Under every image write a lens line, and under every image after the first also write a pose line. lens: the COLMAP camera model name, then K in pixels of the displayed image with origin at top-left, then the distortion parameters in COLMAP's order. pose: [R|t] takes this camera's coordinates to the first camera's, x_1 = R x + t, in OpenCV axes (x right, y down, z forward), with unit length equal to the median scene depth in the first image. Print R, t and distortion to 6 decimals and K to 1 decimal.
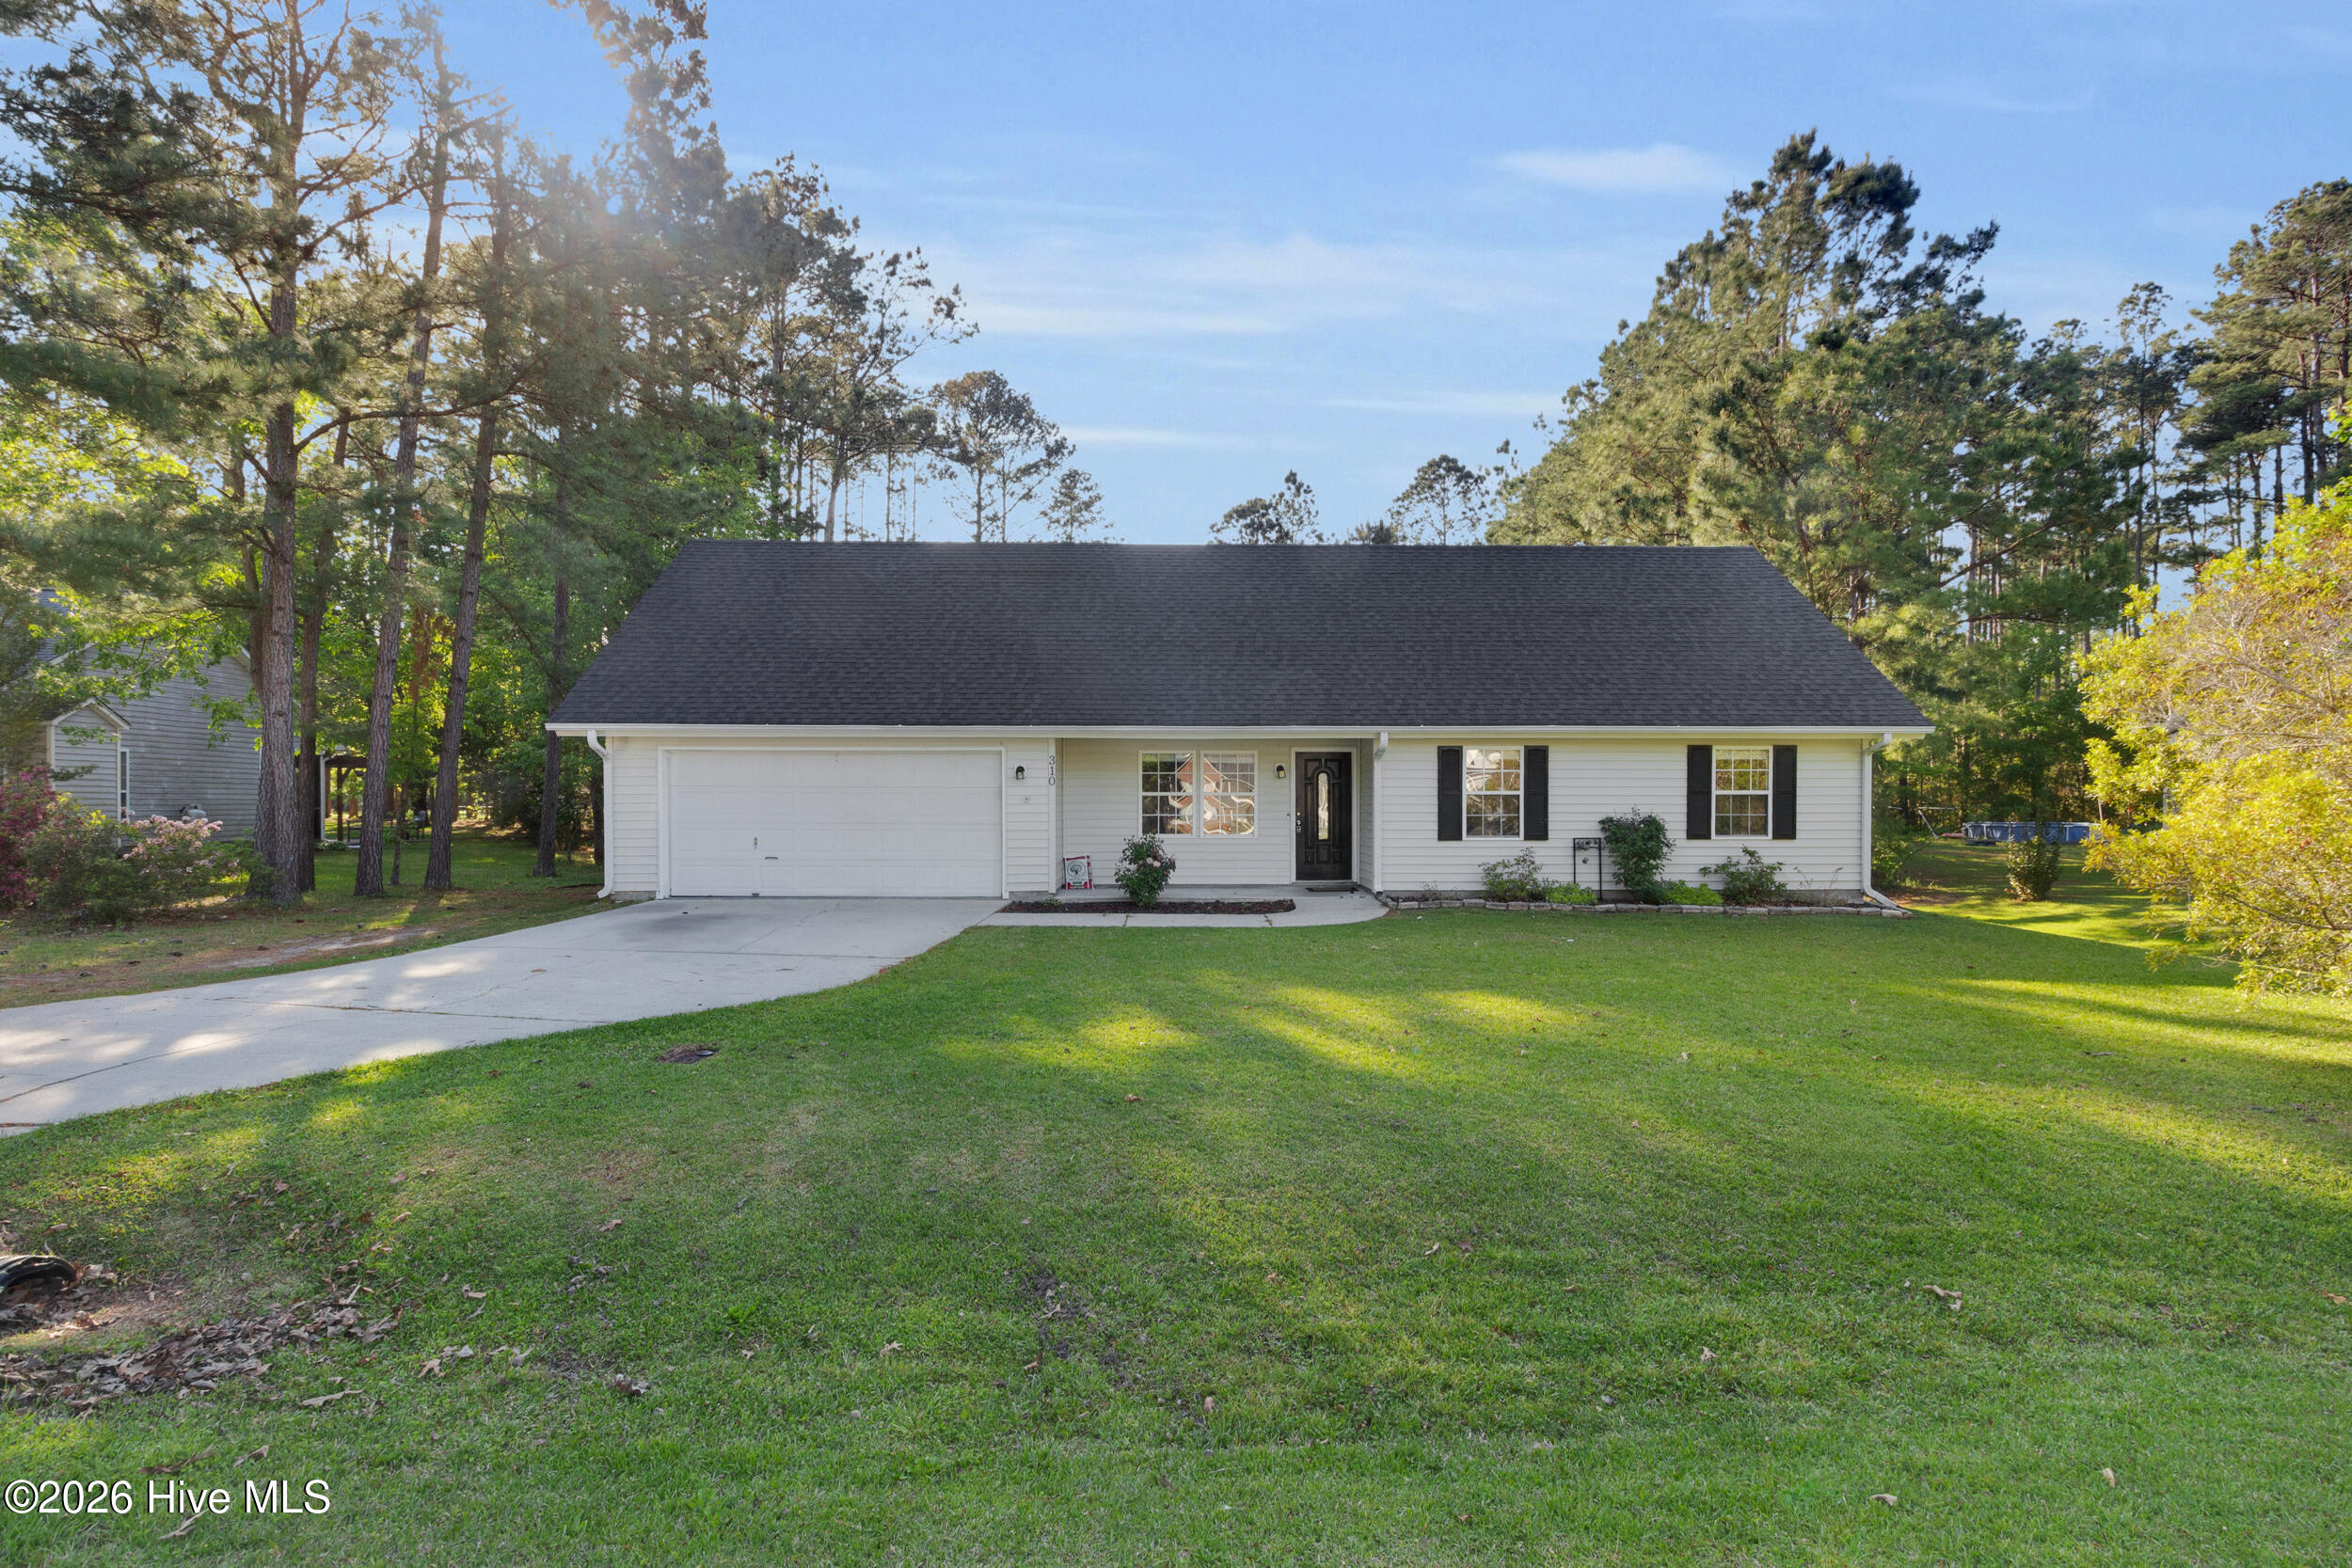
lens RADIAL K [[1100.8, 0, 1183.3], [0, 1100.8, 785.9], [0, 0, 1]] dist [0.003227, 0.000464]
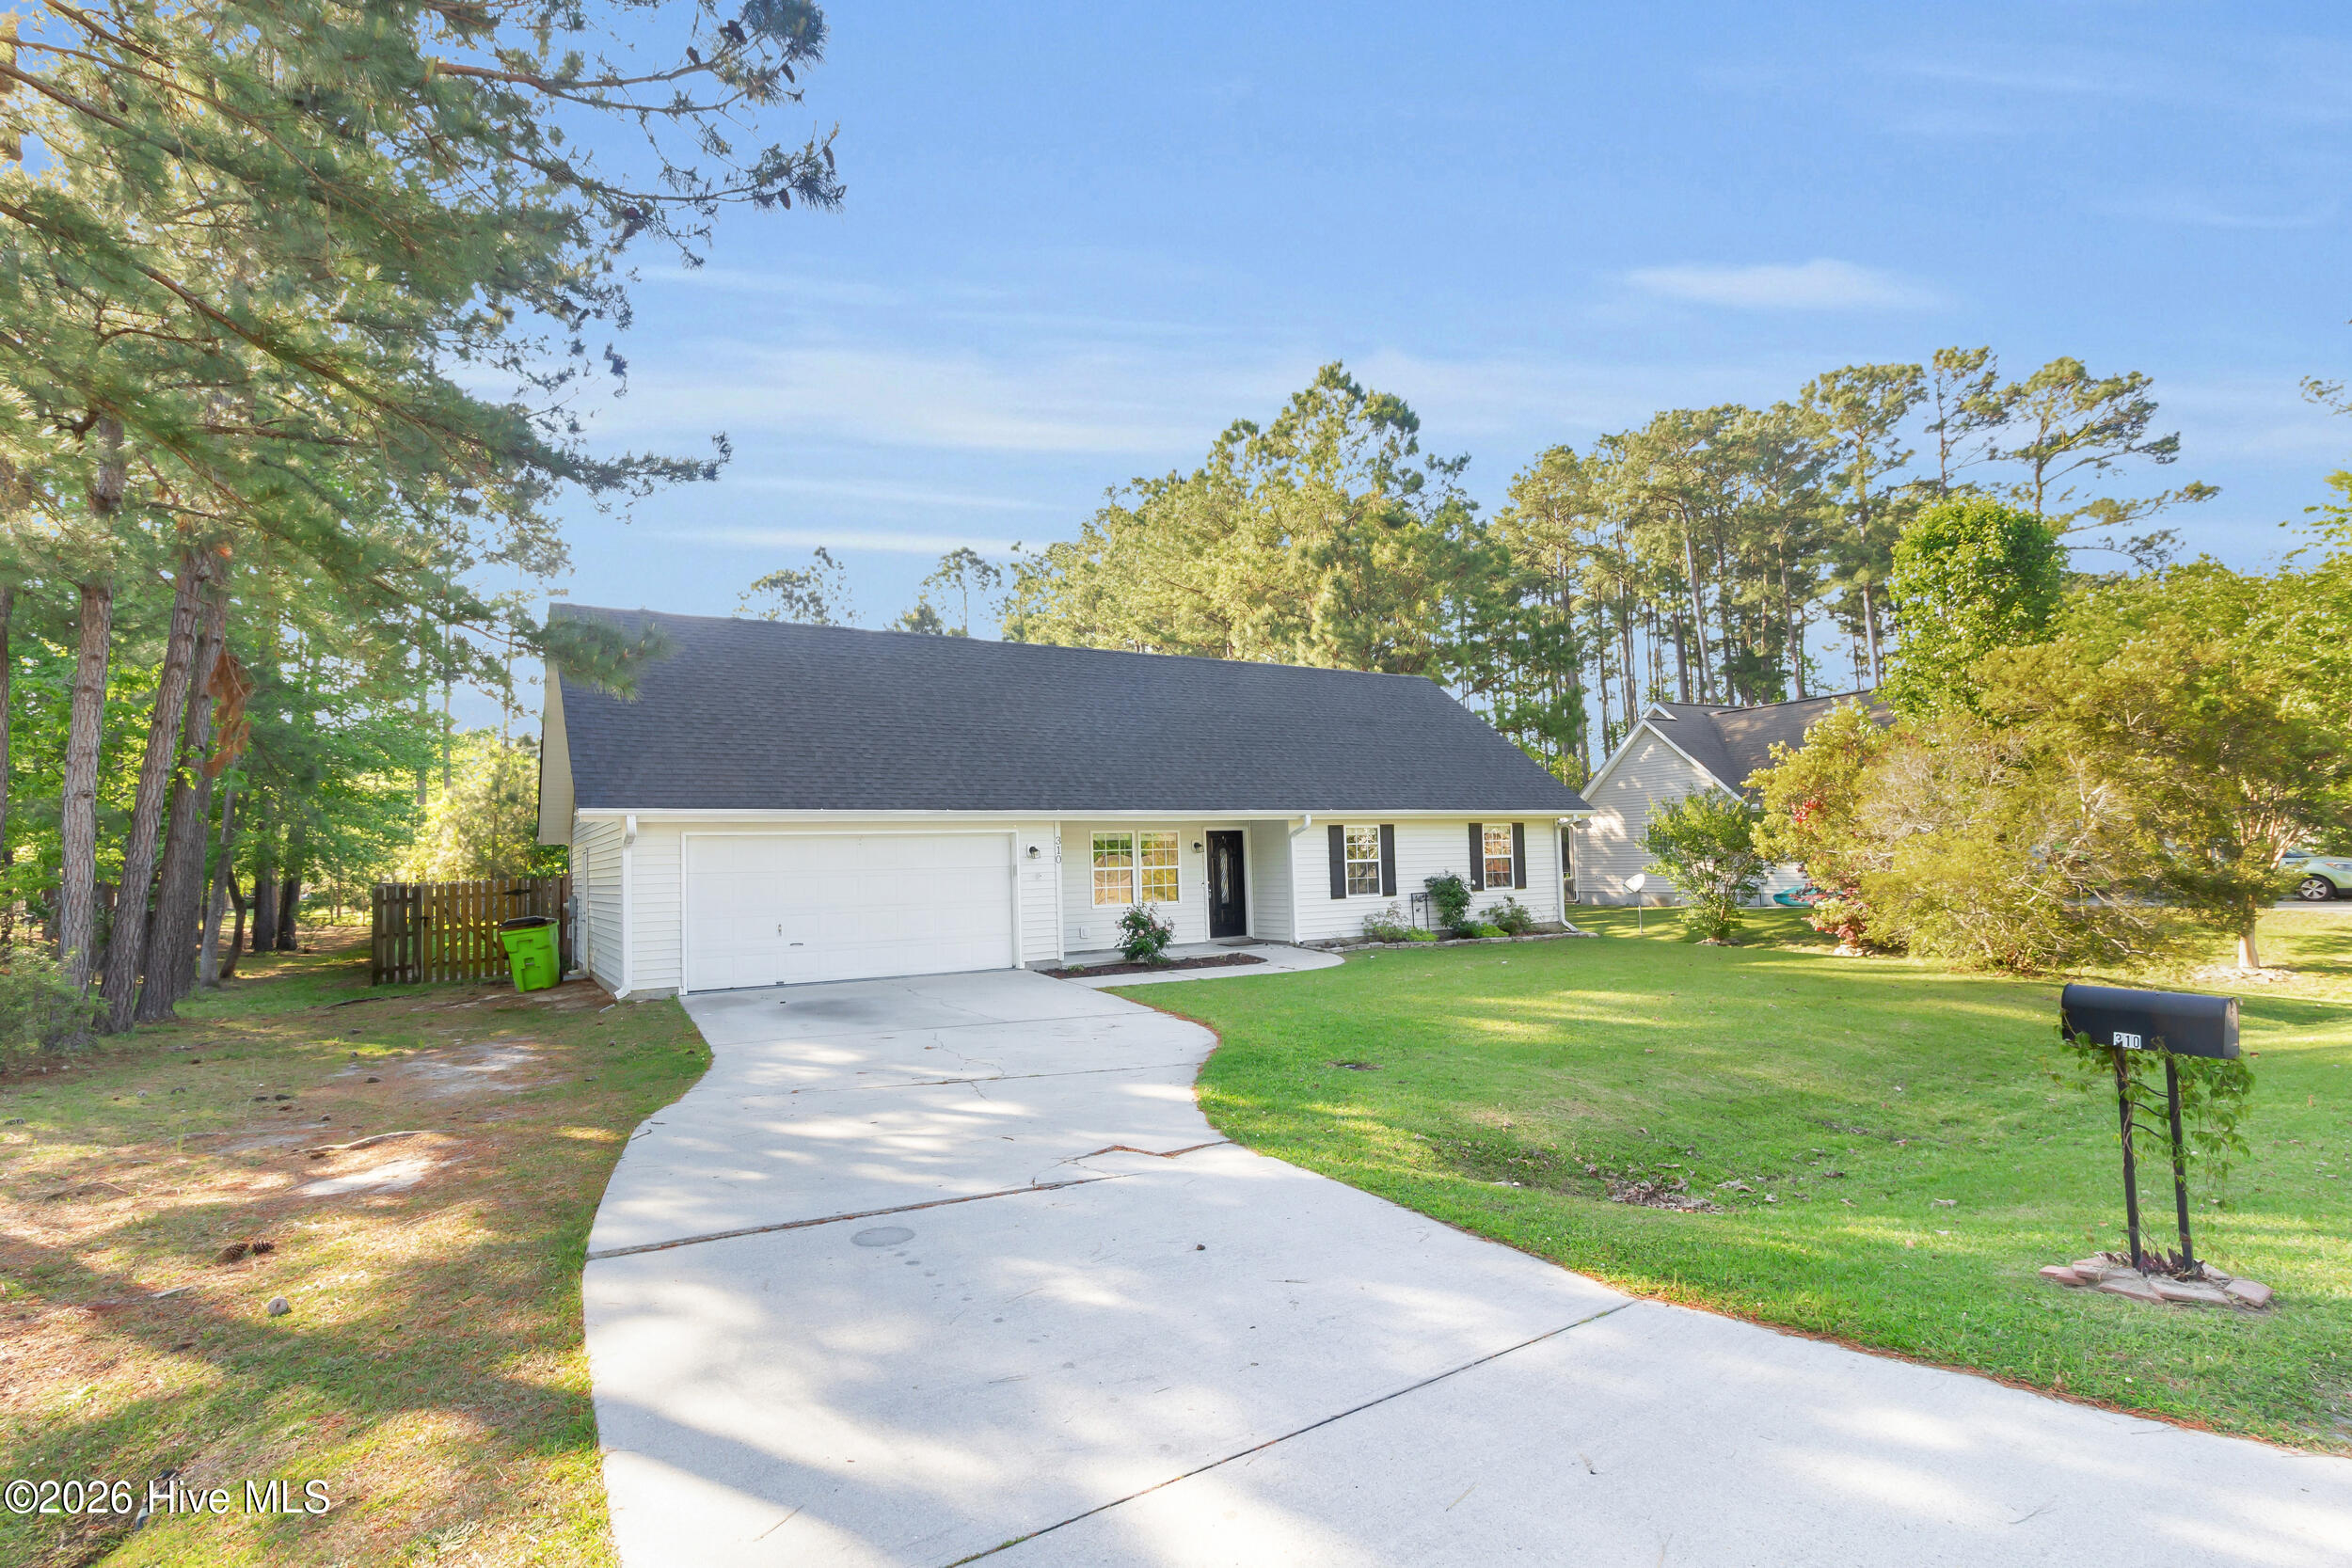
lens RADIAL K [[1151.2, 0, 1171.2], [0, 1151.2, 776.9], [0, 0, 1]] dist [0.003448, 0.000215]
pose [[0.855186, 0.015421, 0.518091, -0.625115], [0.025301, 0.997124, -0.071441, -0.001263], [-0.517703, 0.074203, 0.852336, -0.056884]]
